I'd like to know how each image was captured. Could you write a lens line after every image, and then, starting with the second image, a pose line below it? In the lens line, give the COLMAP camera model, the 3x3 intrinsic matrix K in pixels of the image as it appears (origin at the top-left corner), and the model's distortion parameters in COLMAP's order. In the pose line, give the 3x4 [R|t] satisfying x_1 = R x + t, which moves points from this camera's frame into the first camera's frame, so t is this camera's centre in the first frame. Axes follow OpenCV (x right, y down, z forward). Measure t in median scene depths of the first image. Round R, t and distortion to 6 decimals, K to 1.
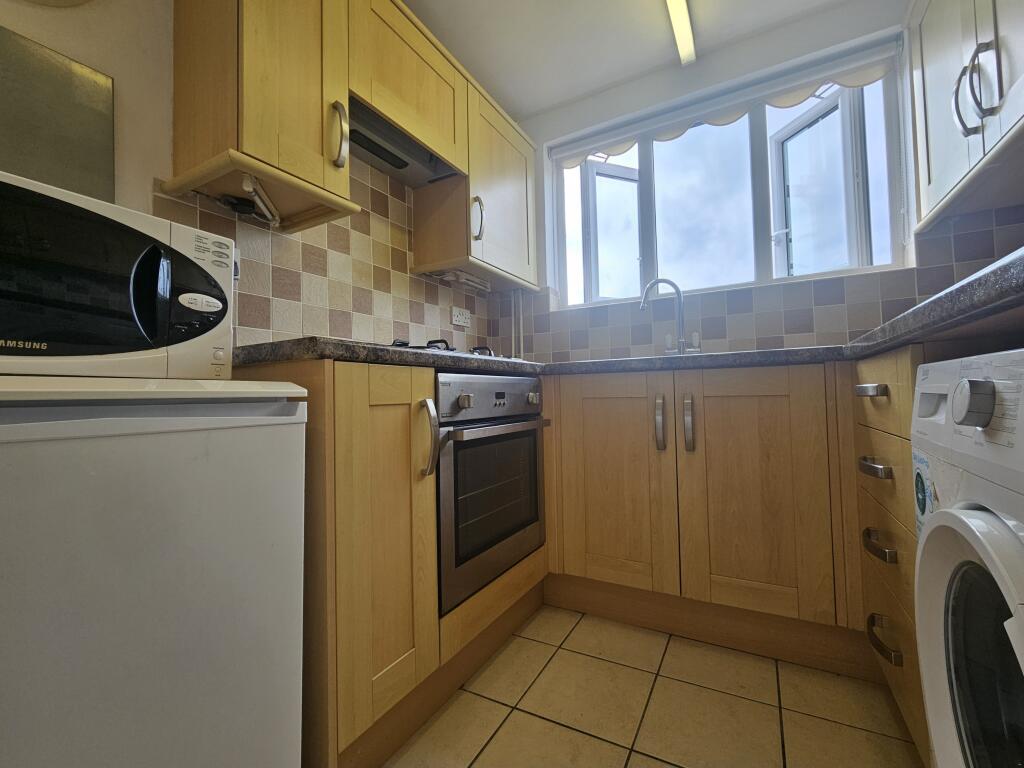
lens RADIAL K [[452.5, 0, 512.0], [0, 452.5, 384.0], [0, 0, 1]] dist [-0.000050, -0.000629]
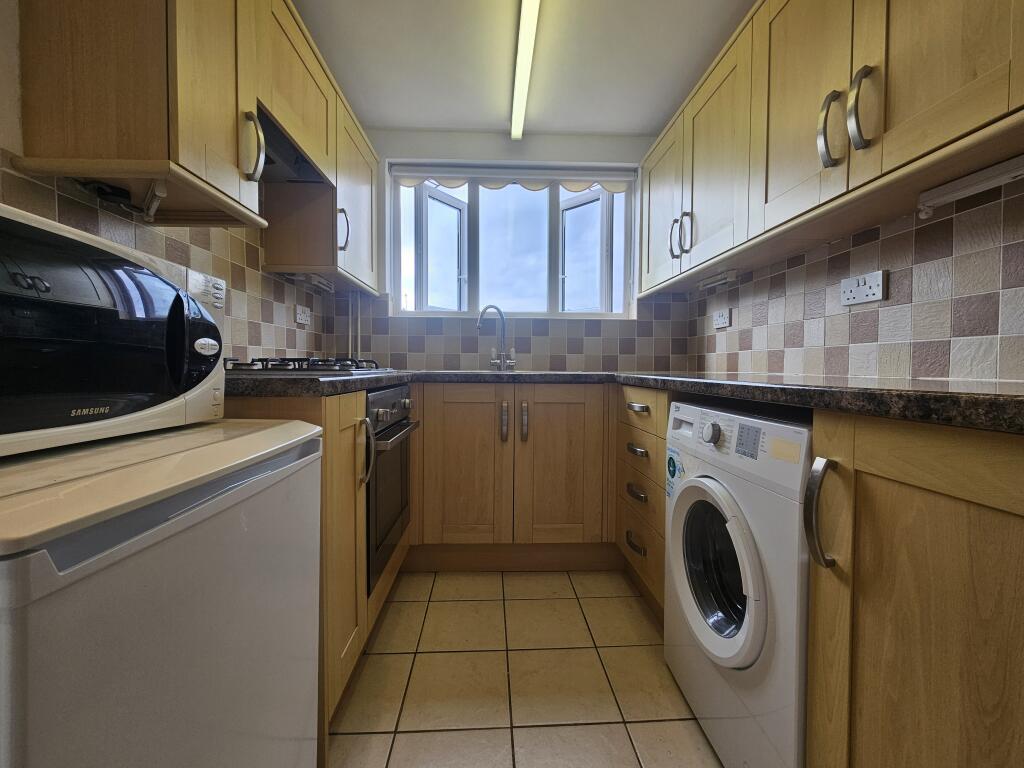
lens RADIAL K [[432.2, 0, 512.0], [0, 432.2, 384.0], [0, 0, 1]] dist [0.000361, -0.000265]
pose [[0.845310, 0.005562, 0.534248, -0.320956], [-0.040118, 0.997784, 0.053089, -0.089517], [-0.532768, -0.066310, 0.843659, -0.095082]]
